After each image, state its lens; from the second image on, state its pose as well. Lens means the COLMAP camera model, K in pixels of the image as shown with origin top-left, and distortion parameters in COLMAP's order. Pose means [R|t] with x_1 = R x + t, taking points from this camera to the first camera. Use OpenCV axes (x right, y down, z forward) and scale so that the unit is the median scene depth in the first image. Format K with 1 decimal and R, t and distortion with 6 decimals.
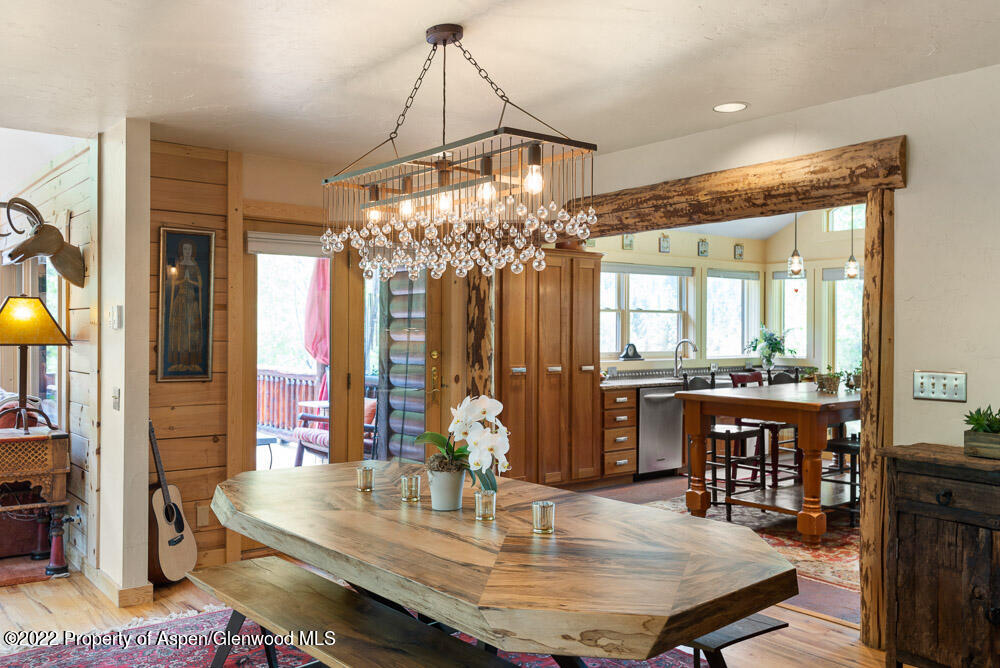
lens RADIAL K [[874.7, 0, 501.8], [0, 874.7, 330.6], [0, 0, 1]] dist [0.046726, 0.000687]
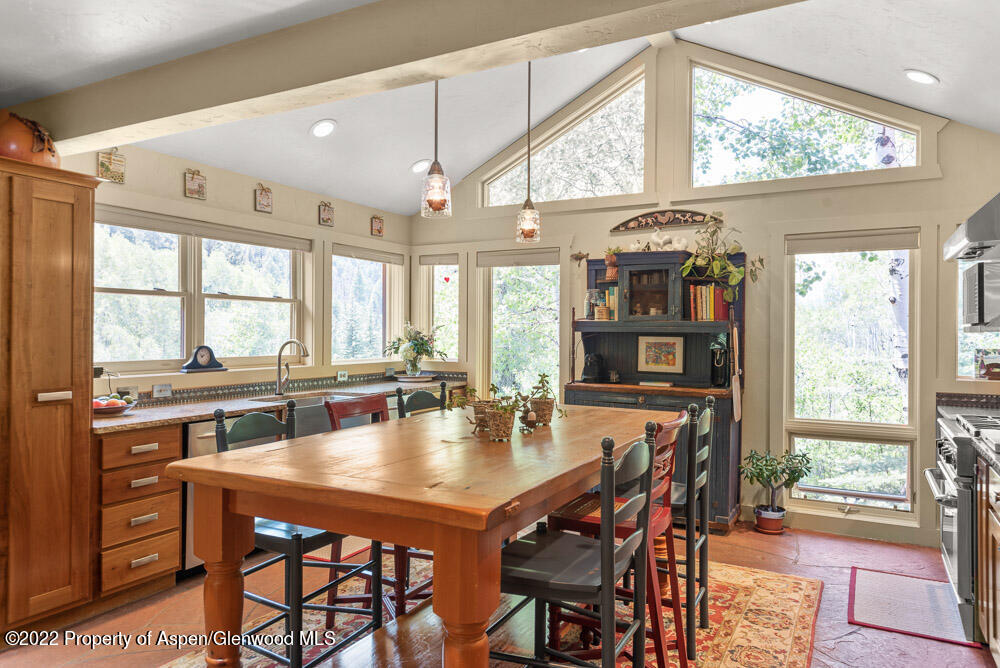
lens RADIAL K [[666.3, 0, 501.5], [0, 666.3, 332.3], [0, 0, 1]] dist [0.004153, 0.000648]
pose [[0.922723, 0.002576, 0.385456, 0.150152], [-0.003089, 0.999995, 0.000710, 0.003530], [-0.385452, -0.001845, 0.922726, 0.429211]]
